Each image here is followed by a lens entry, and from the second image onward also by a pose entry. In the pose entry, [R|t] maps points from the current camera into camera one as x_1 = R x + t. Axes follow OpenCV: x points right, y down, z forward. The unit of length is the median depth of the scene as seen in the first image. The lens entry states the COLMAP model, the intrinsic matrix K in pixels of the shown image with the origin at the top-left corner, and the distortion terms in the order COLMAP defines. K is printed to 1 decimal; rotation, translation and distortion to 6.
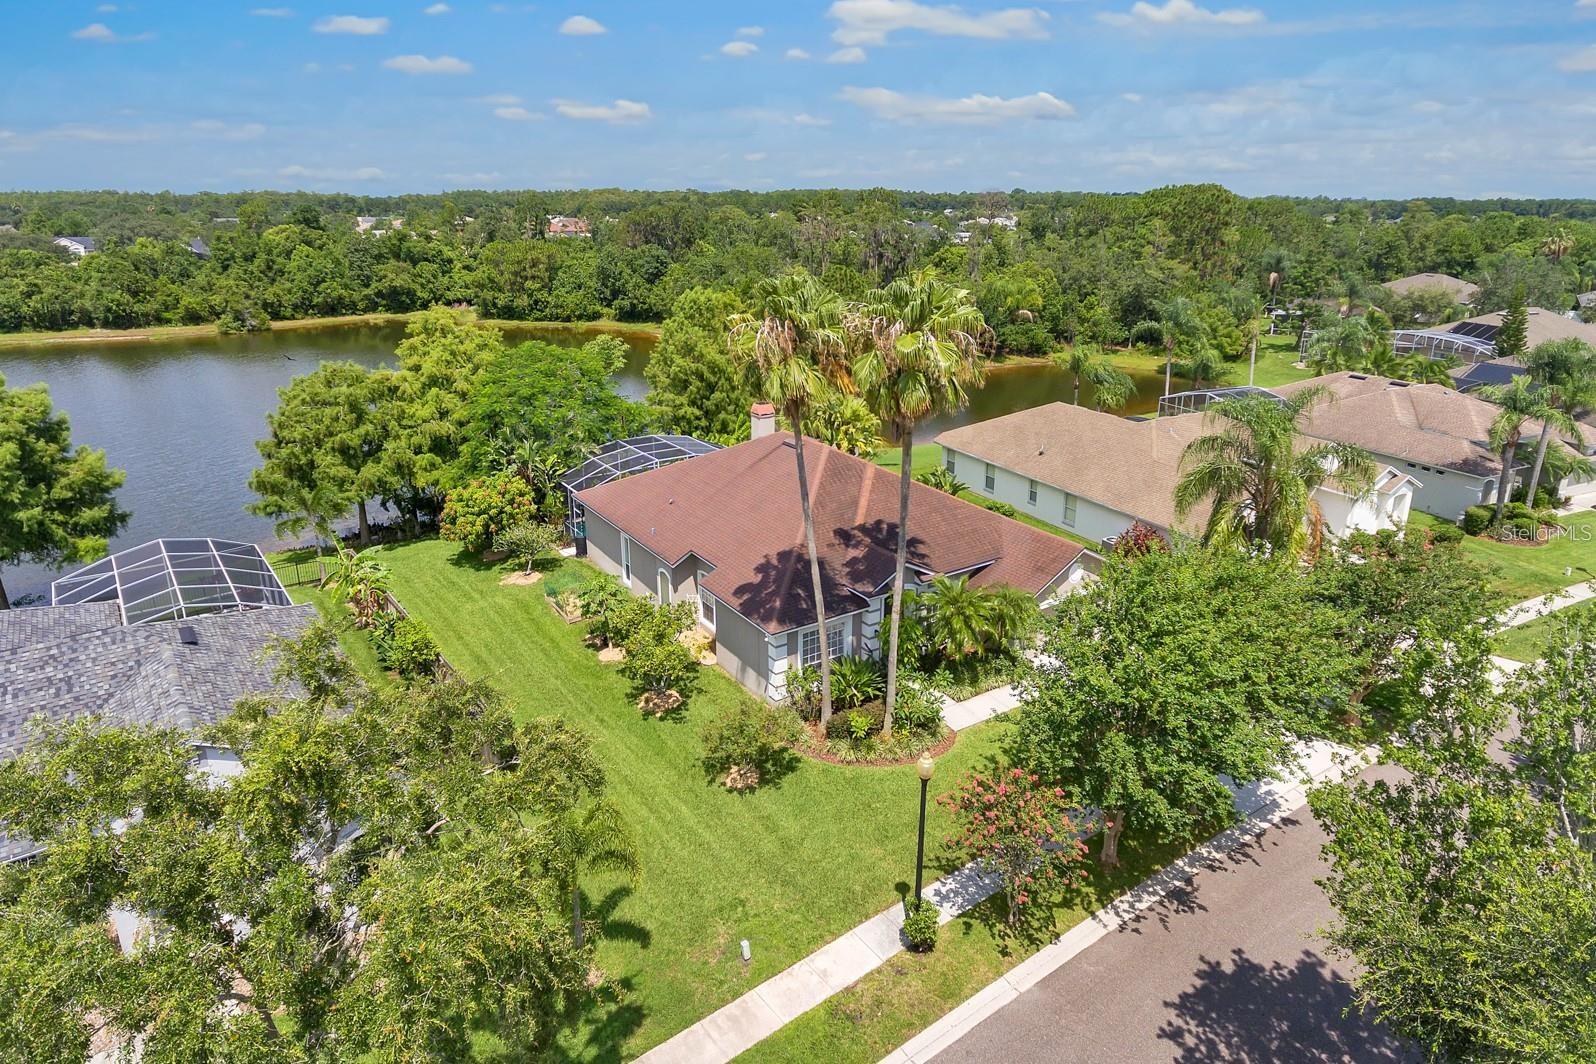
lens RADIAL K [[939.0, 0, 798.0], [0, 939.0, 532.0], [0, 0, 1]] dist [-0.001174, 0.000199]
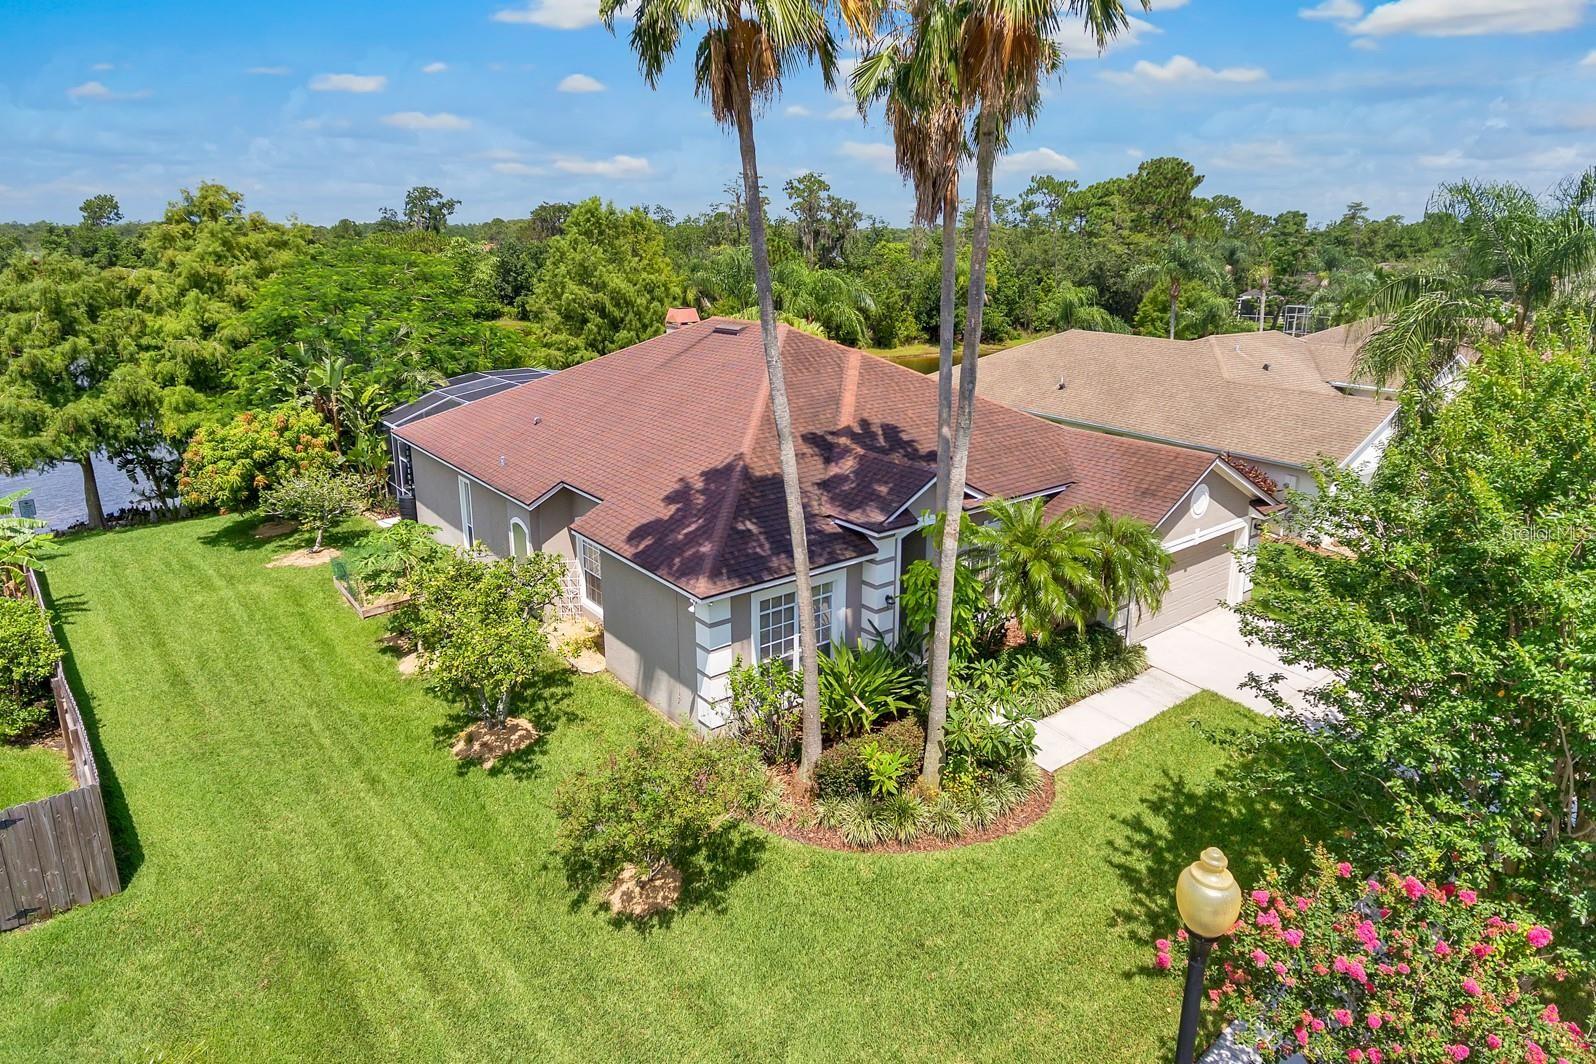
lens RADIAL K [[902.0, 0, 803.4], [0, 902.0, 526.1], [0, 0, 1]] dist [-0.000824, 0.000210]
pose [[0.995921, -0.018926, 0.088224, -0.013834], [0.024218, 0.997946, -0.059312, 0.091952], [-0.086921, 0.061206, 0.994333, 0.455970]]
